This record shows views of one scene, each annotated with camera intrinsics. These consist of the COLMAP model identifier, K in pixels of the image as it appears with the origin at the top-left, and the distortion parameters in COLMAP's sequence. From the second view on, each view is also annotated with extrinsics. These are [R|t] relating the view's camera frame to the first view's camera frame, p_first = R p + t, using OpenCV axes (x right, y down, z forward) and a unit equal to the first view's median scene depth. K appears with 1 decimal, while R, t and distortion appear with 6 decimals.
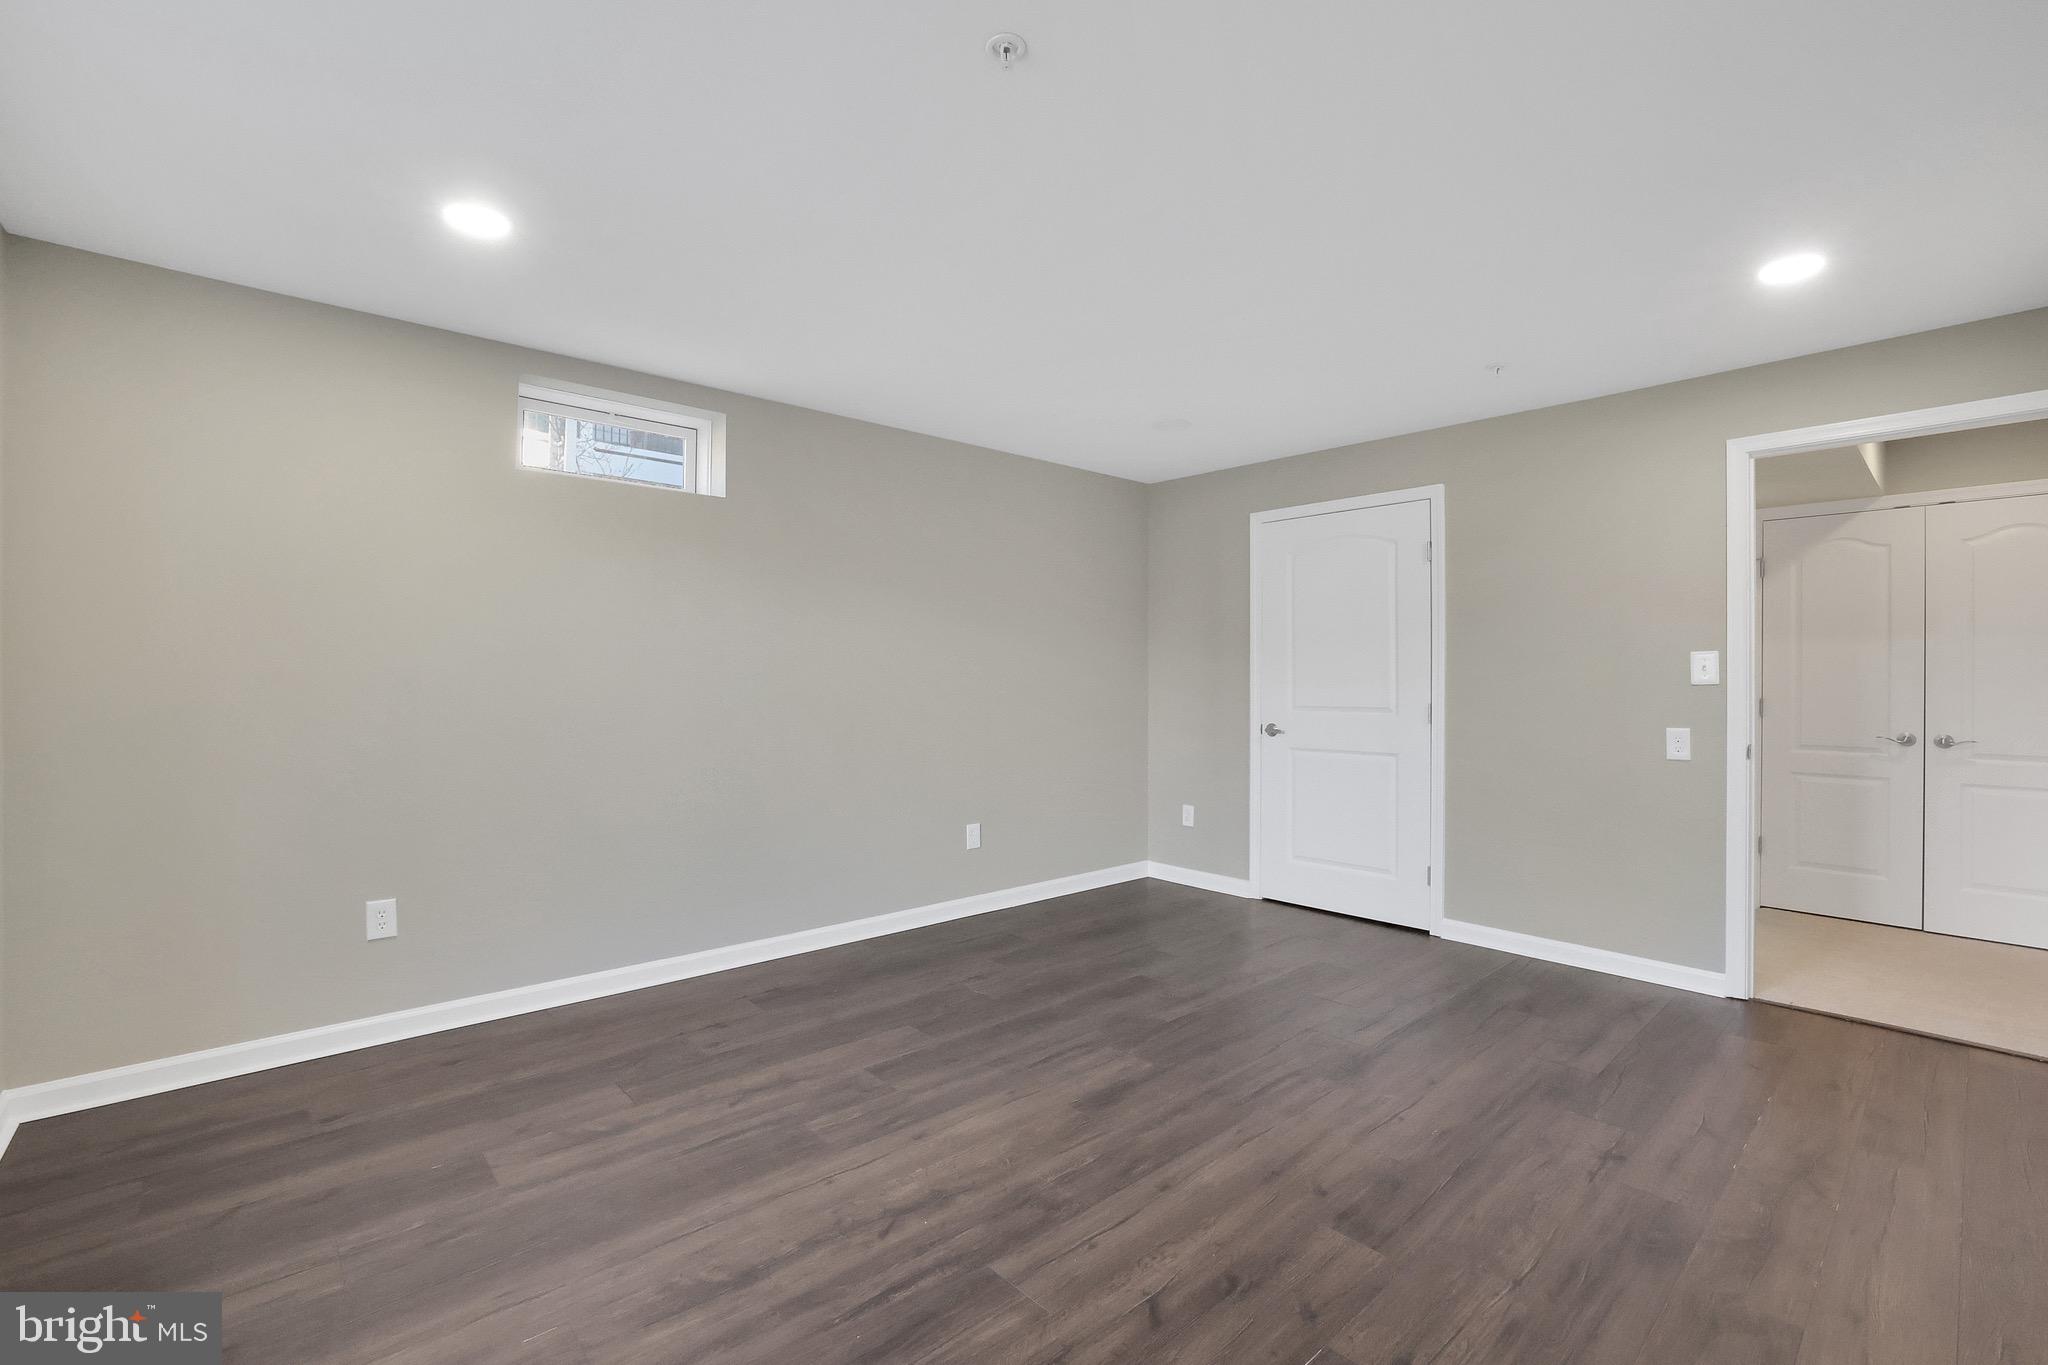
lens RADIAL K [[888.9, 0, 1010.4], [0, 888.9, 688.7], [0, 0, 1]] dist [-0.048960, 0.017860]
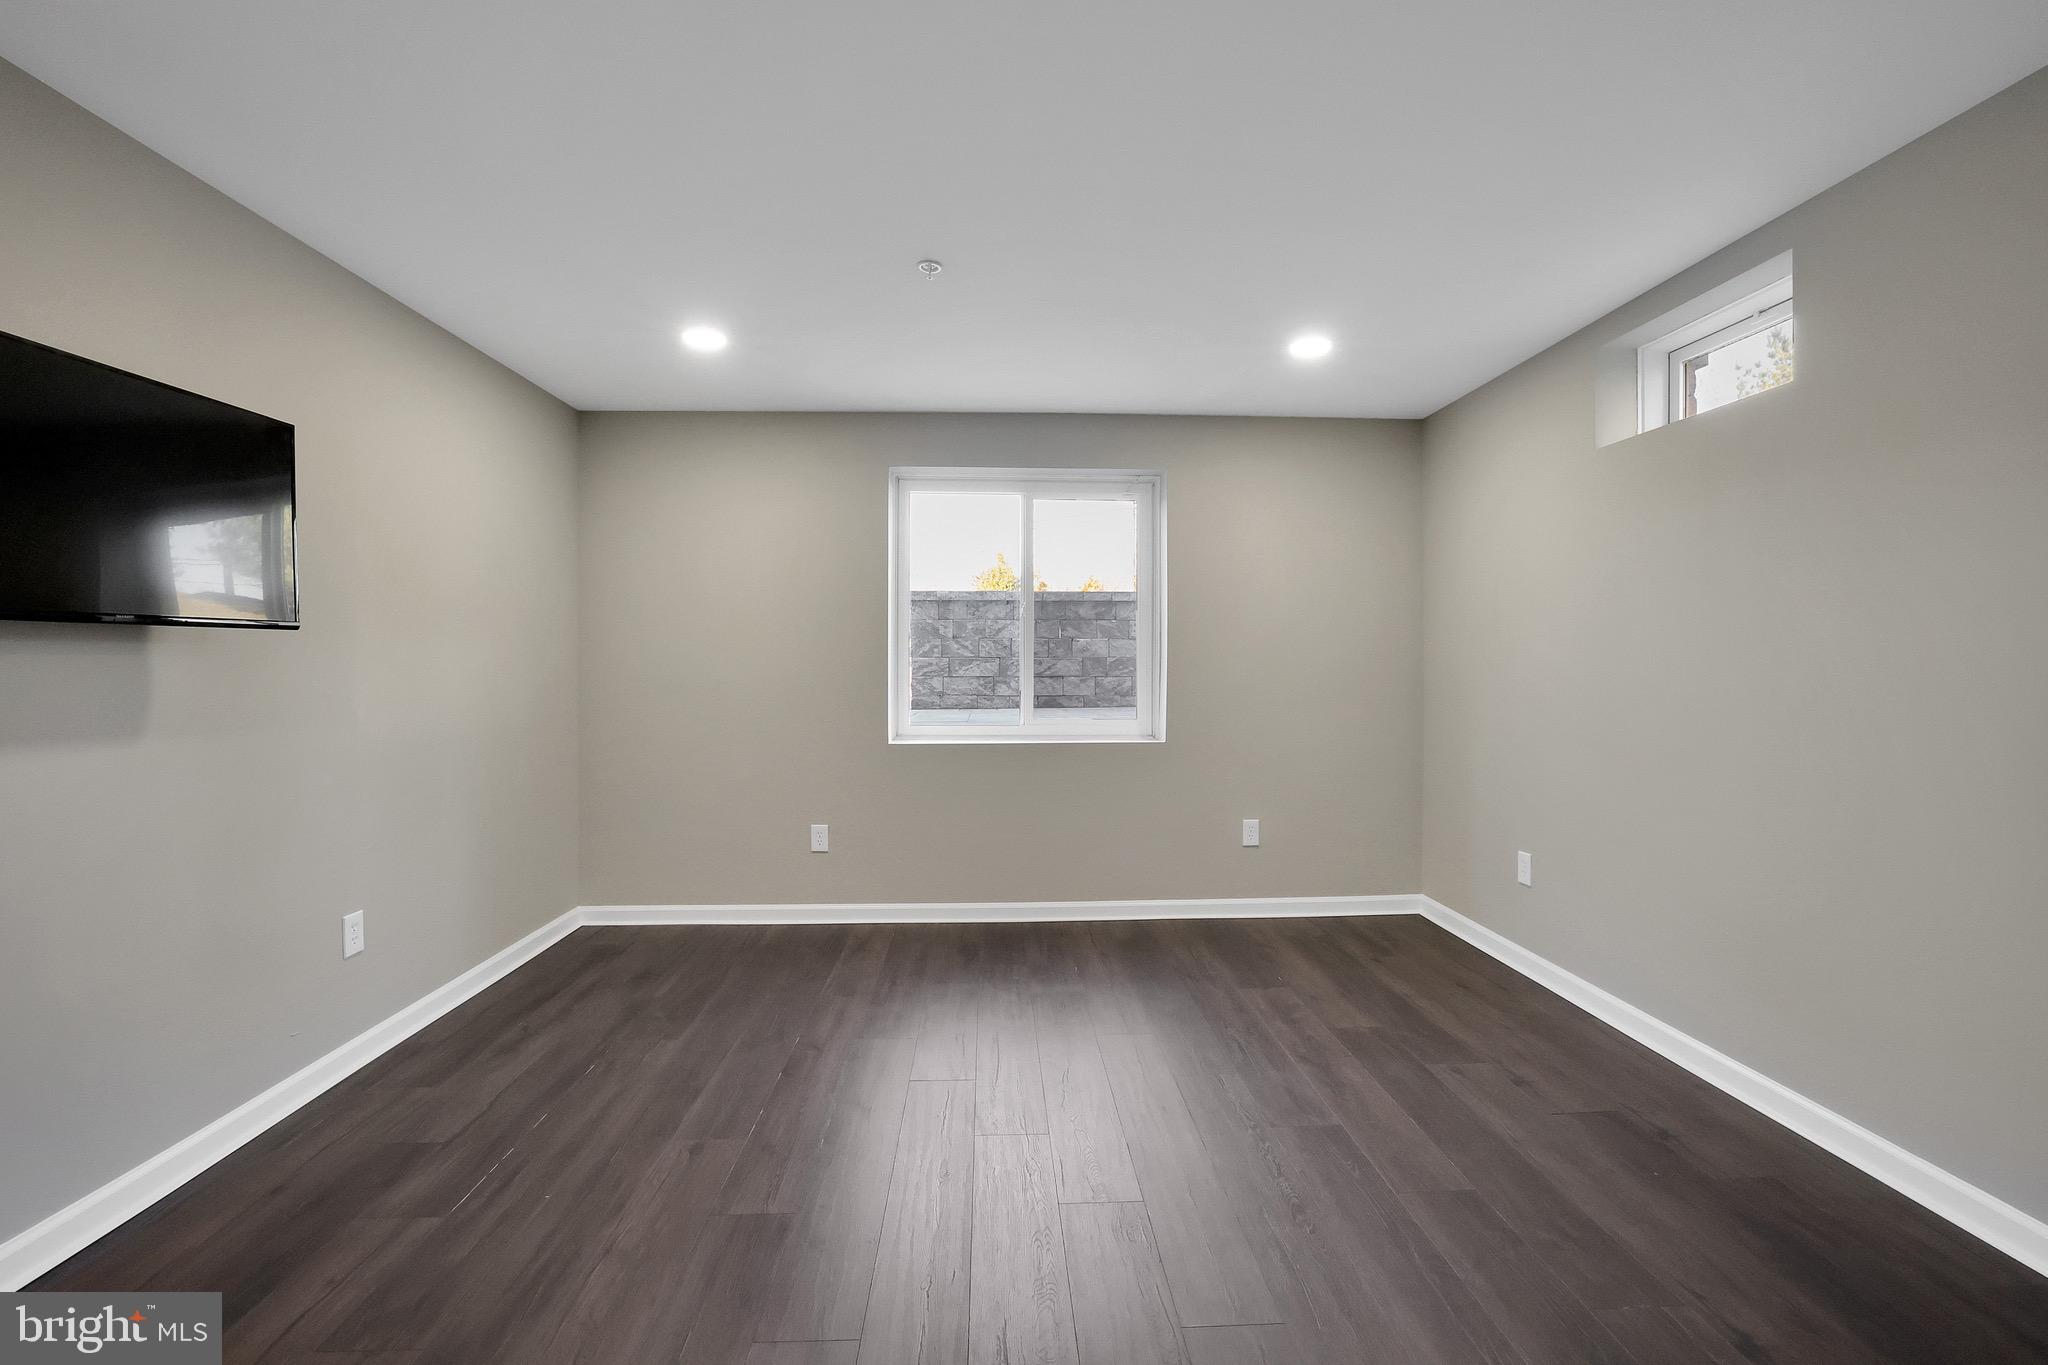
lens RADIAL K [[901.6, 0, 1038.1], [0, 901.6, 690.3], [0, 0, 1]] dist [-0.046969, 0.016507]
pose [[-0.618087, 0.023383, -0.785762, 0.726076], [-0.007528, 0.999336, 0.035660, -0.020894], [0.786074, 0.027957, -0.617500, 1.368789]]
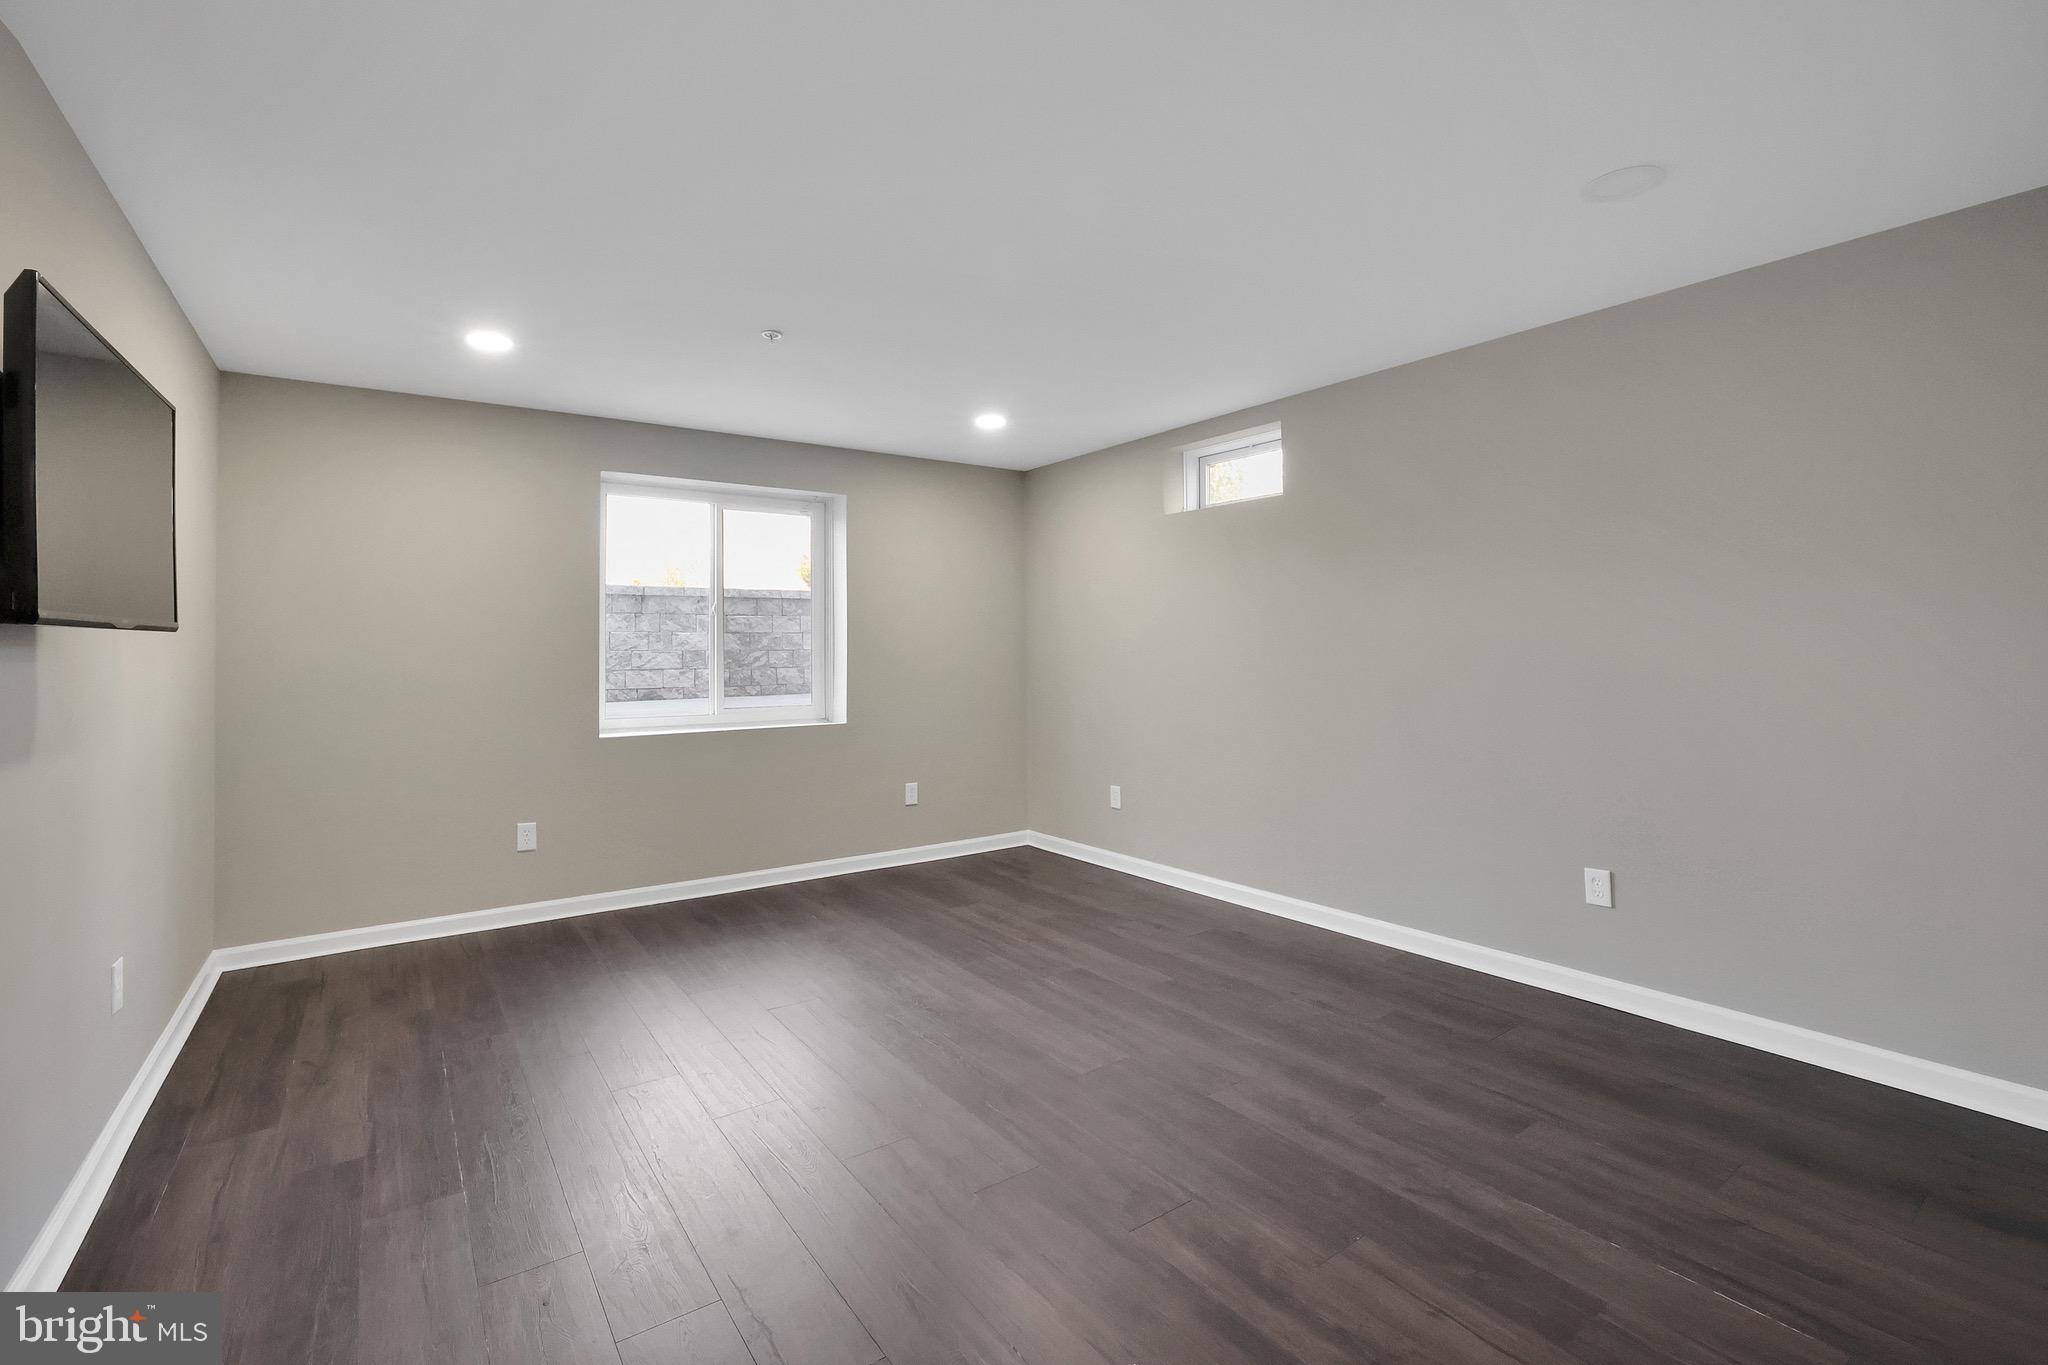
lens RADIAL K [[893.1, 0, 1022.2], [0, 893.1, 678.6], [0, 0, 1]] dist [-0.043636, 0.016721]
pose [[-0.087109, 0.031765, -0.995692, 1.183616], [-0.005204, 0.999463, 0.032340, -0.031899], [0.996185, 0.007999, -0.086897, 1.085343]]
